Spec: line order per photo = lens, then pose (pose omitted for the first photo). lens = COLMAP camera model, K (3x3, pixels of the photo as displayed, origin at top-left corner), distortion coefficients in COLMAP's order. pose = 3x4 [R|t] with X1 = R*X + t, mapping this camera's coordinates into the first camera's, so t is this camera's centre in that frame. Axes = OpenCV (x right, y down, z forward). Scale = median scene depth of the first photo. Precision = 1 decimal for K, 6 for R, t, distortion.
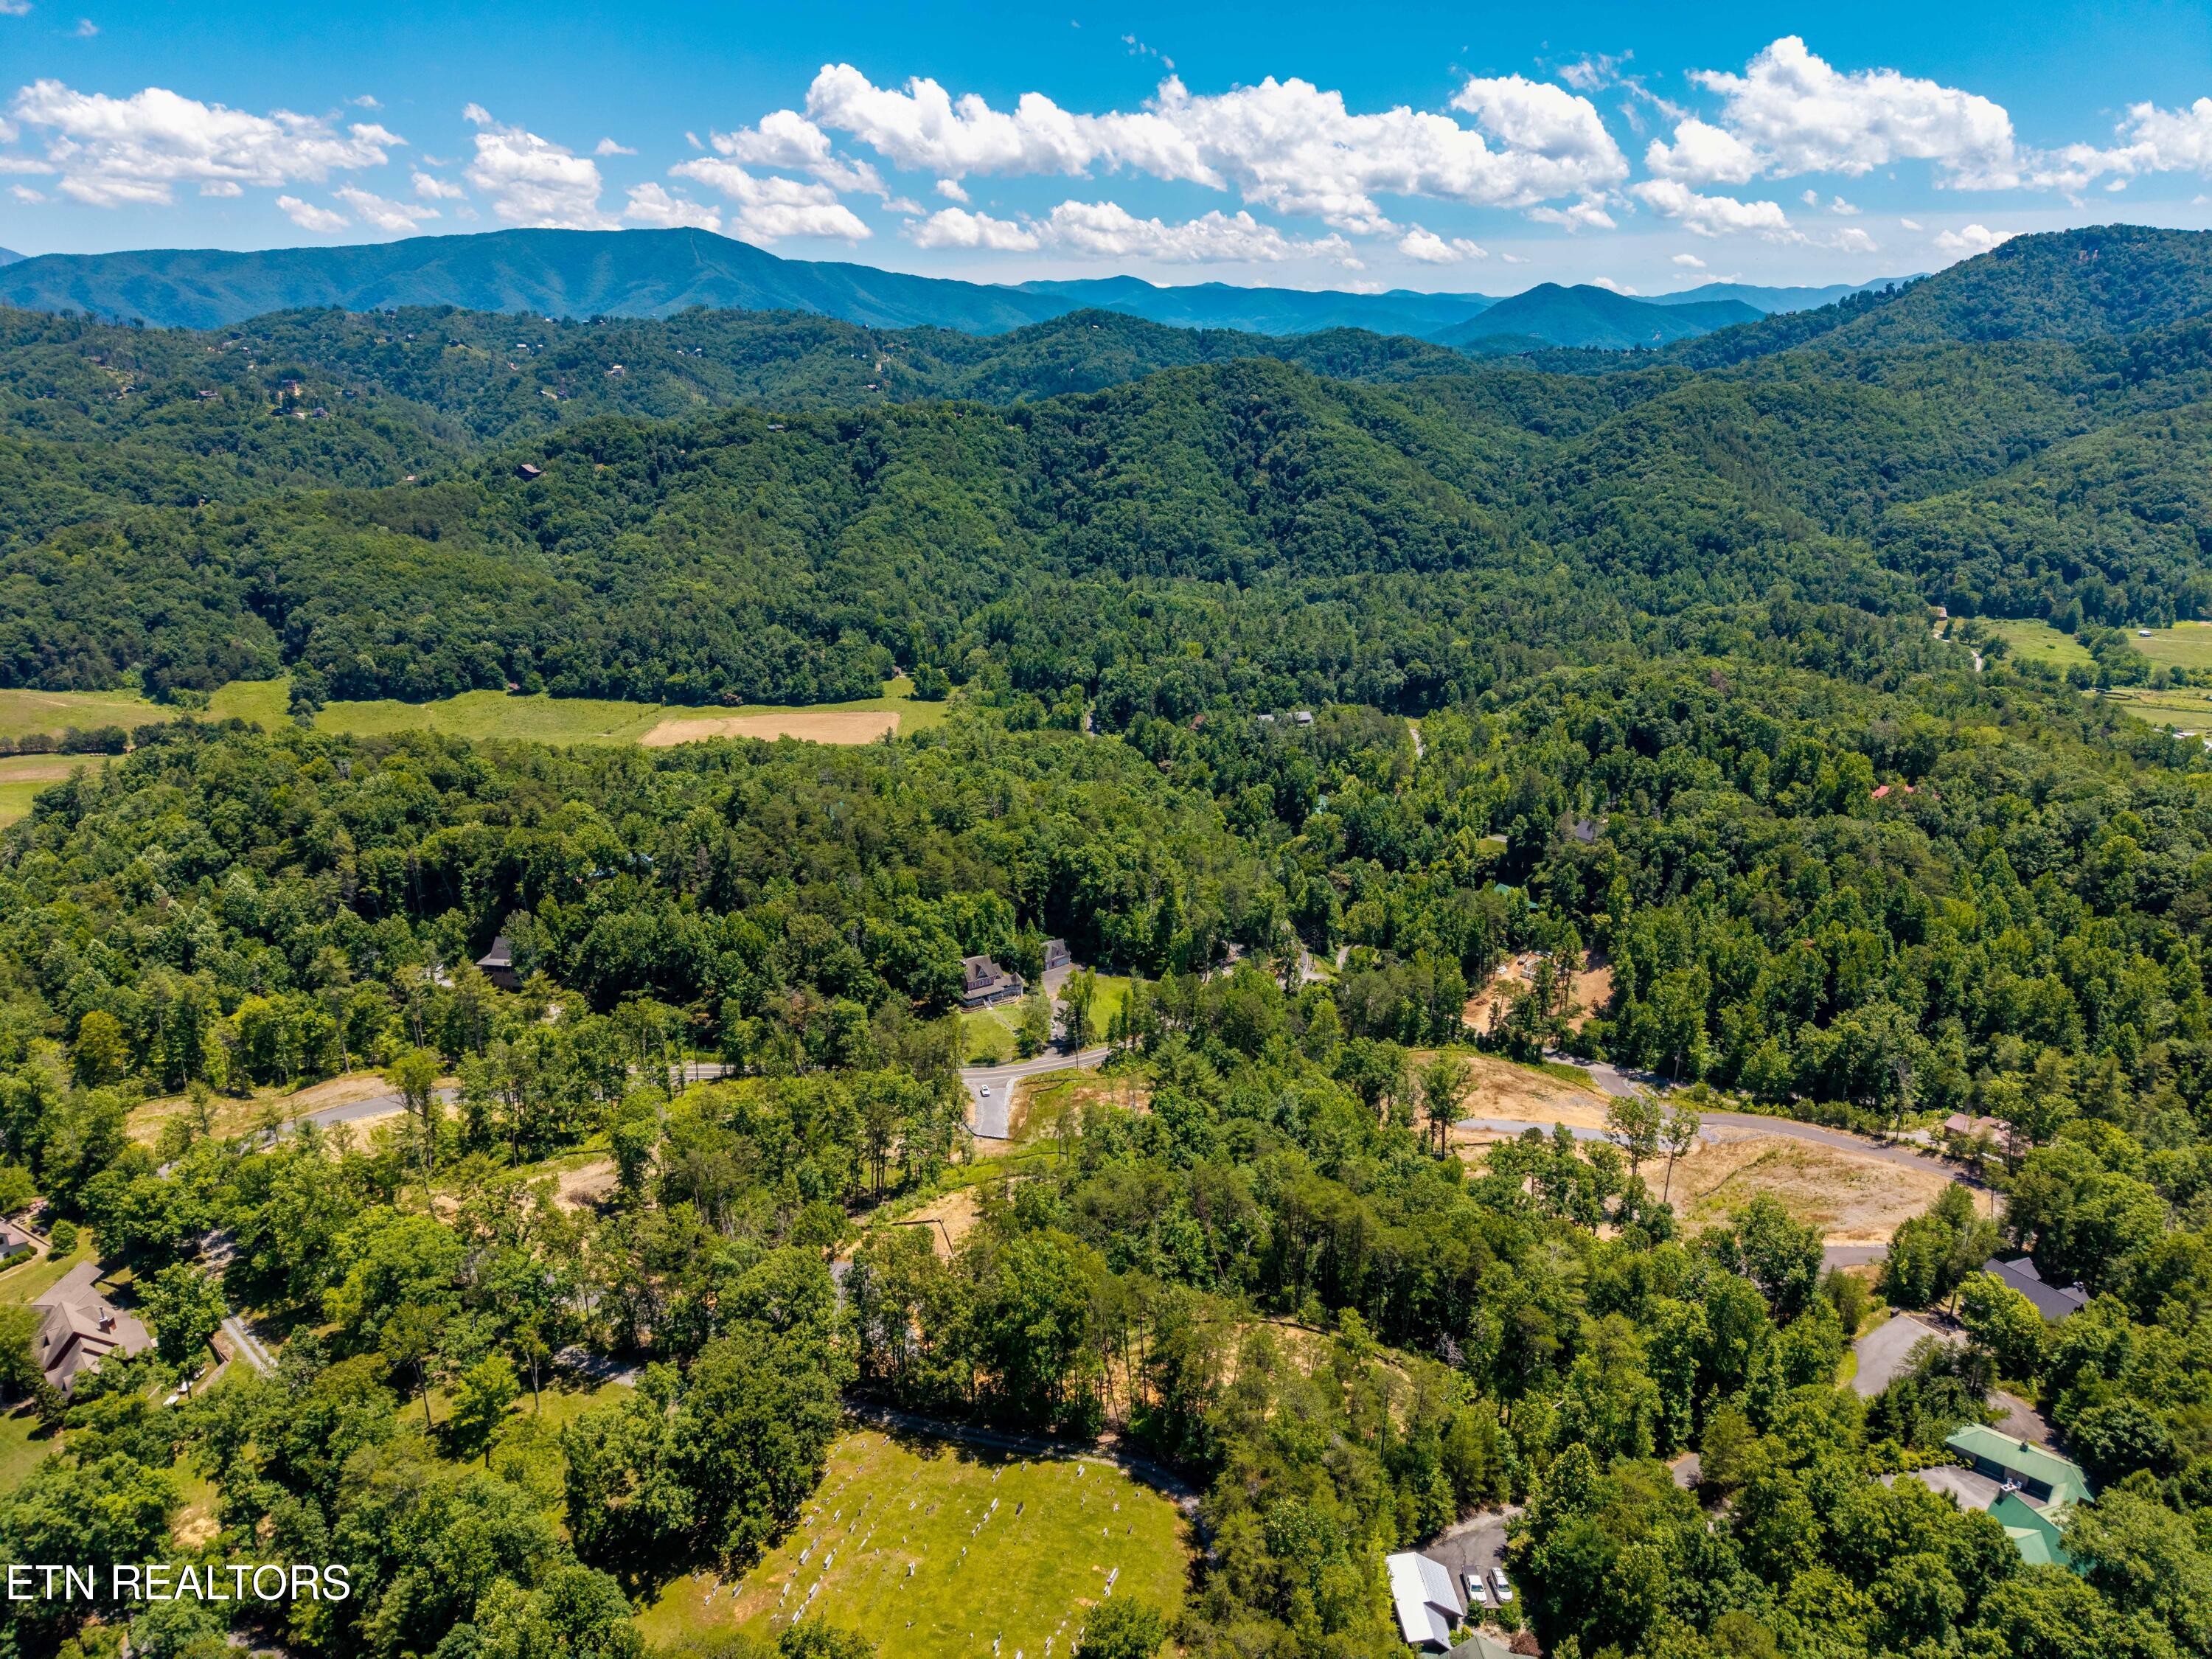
lens RADIAL K [[1482.3, 0, 1110.8], [0, 1482.3, 810.6], [0, 0, 1]] dist [0.025538, -0.022732]
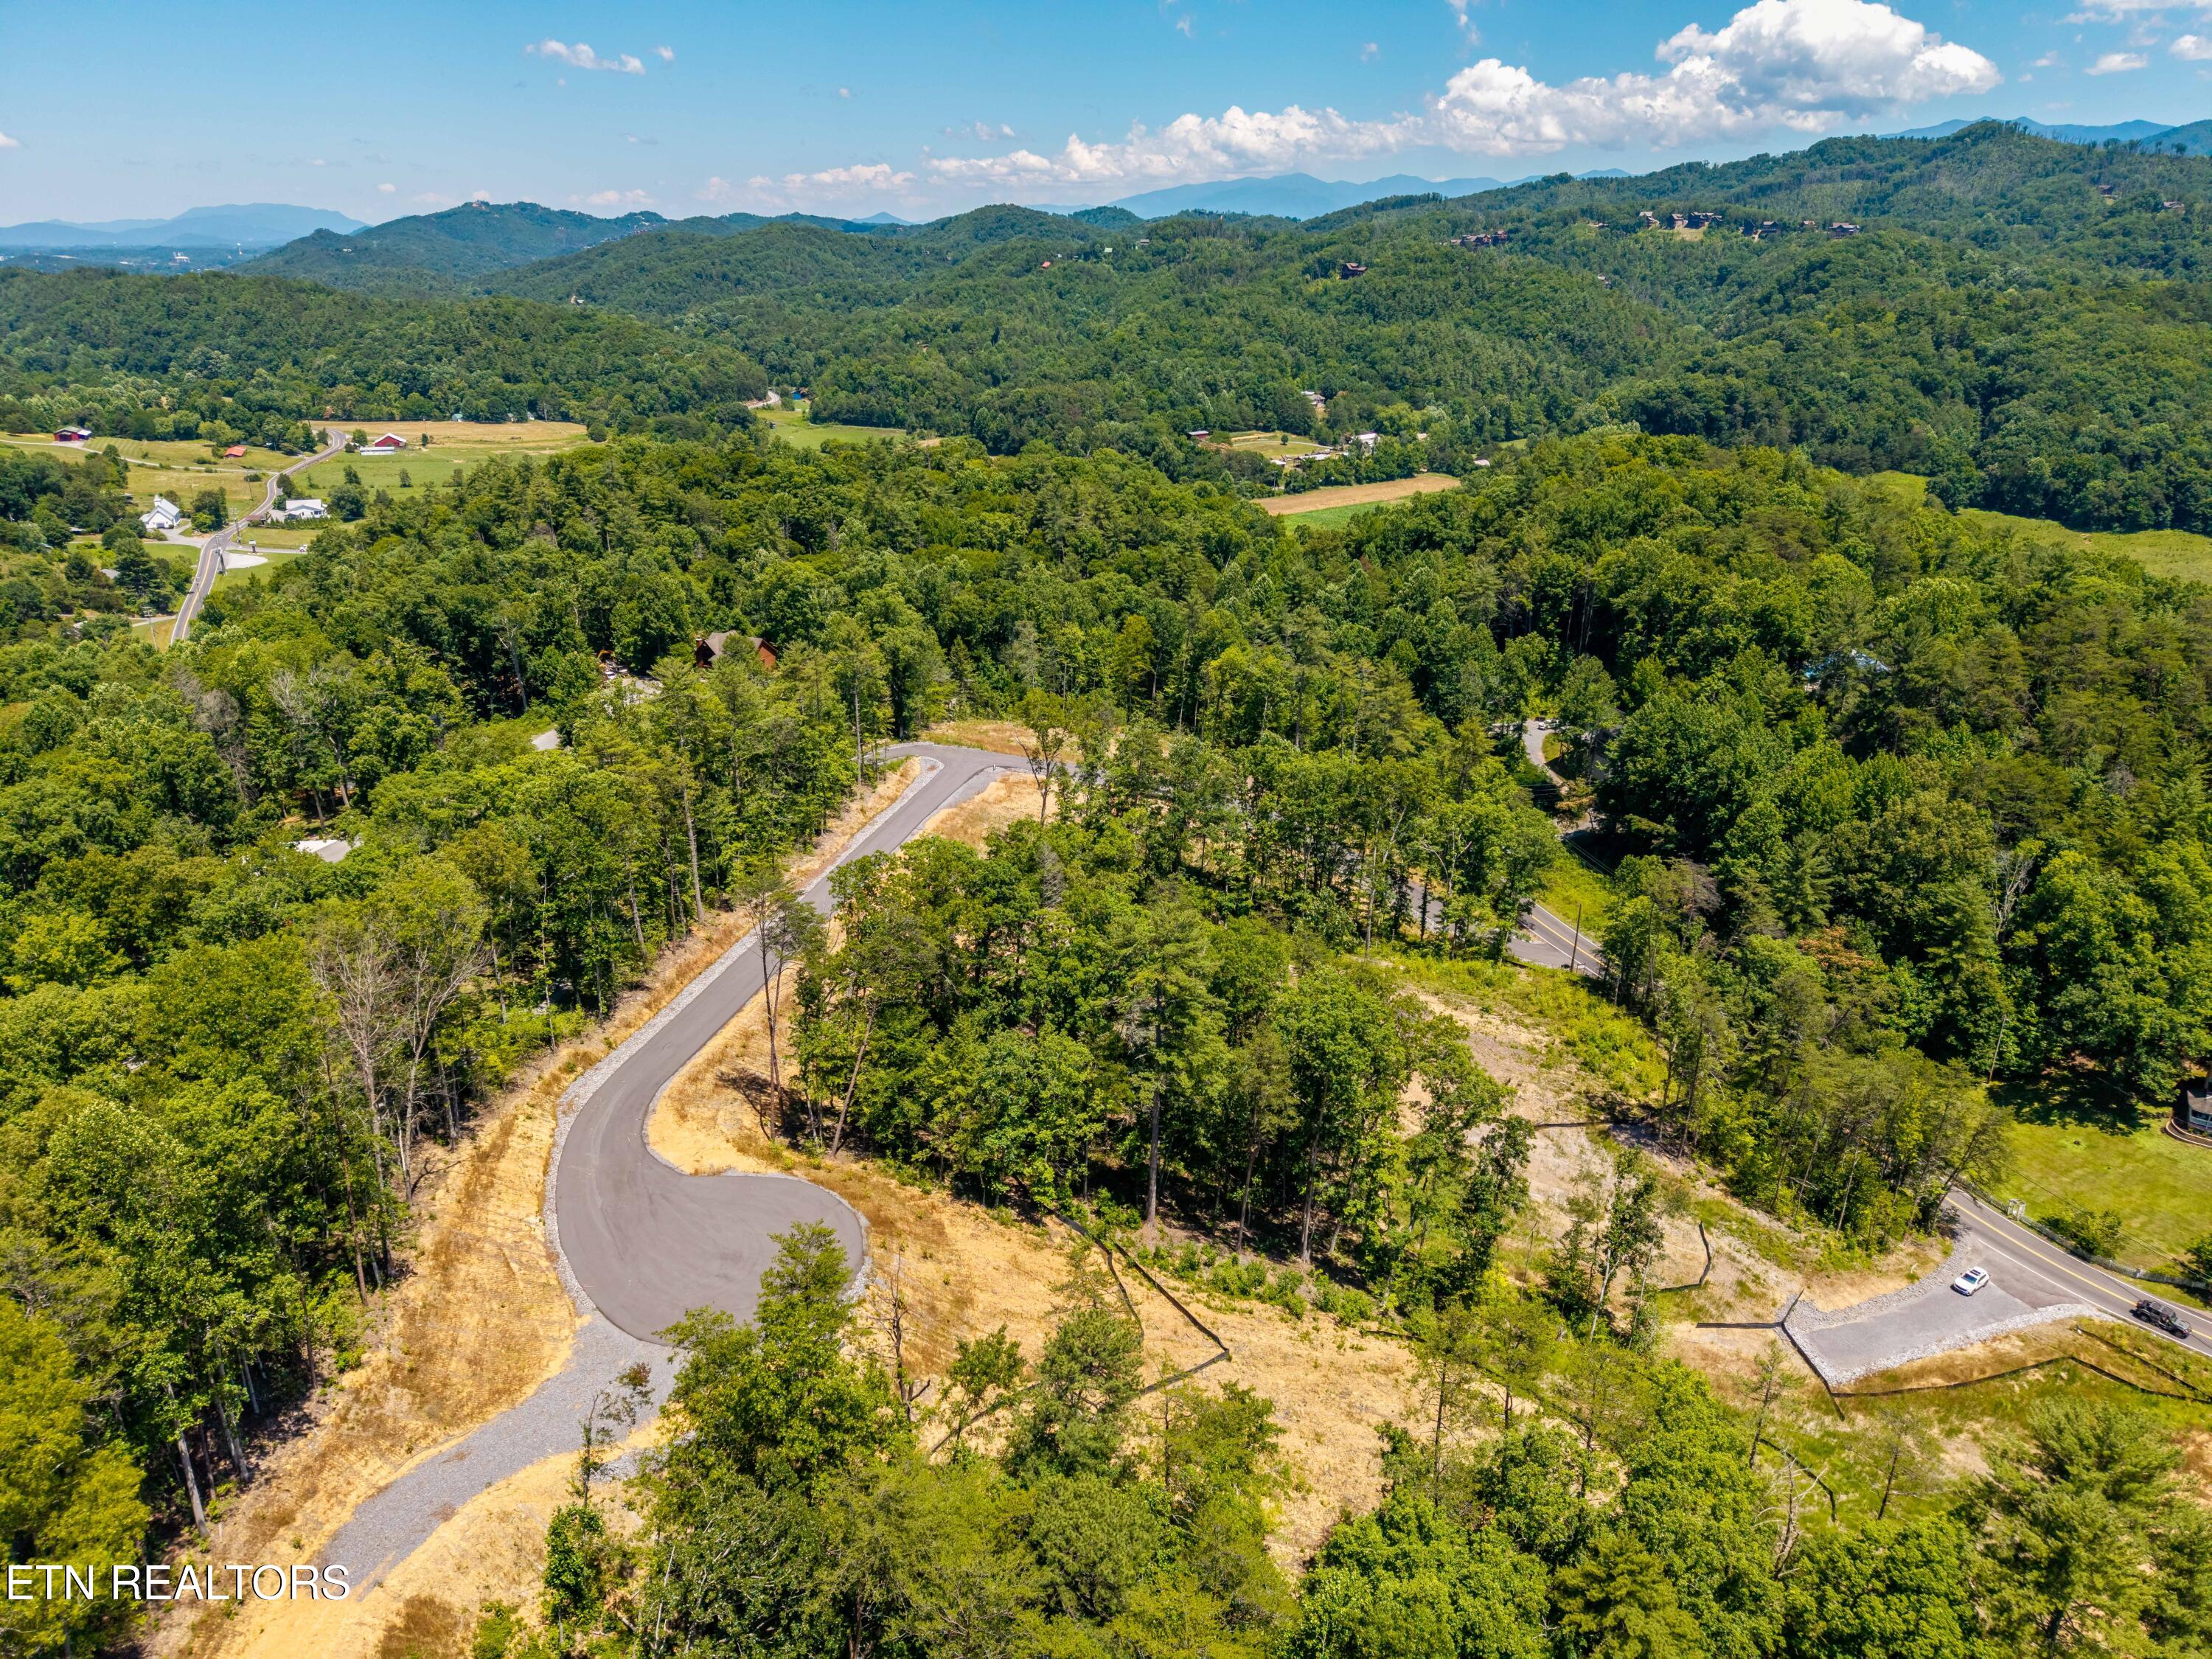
lens RADIAL K [[1482.3, 0, 1114.5], [0, 1482.3, 807.1], [0, 0, 1]] dist [0.025538, -0.022732]
pose [[0.373408, 0.325381, -0.868731, 0.043695], [-0.267737, 0.934419, 0.234902, 0.009748], [0.888191, 0.144877, 0.436036, 0.180131]]
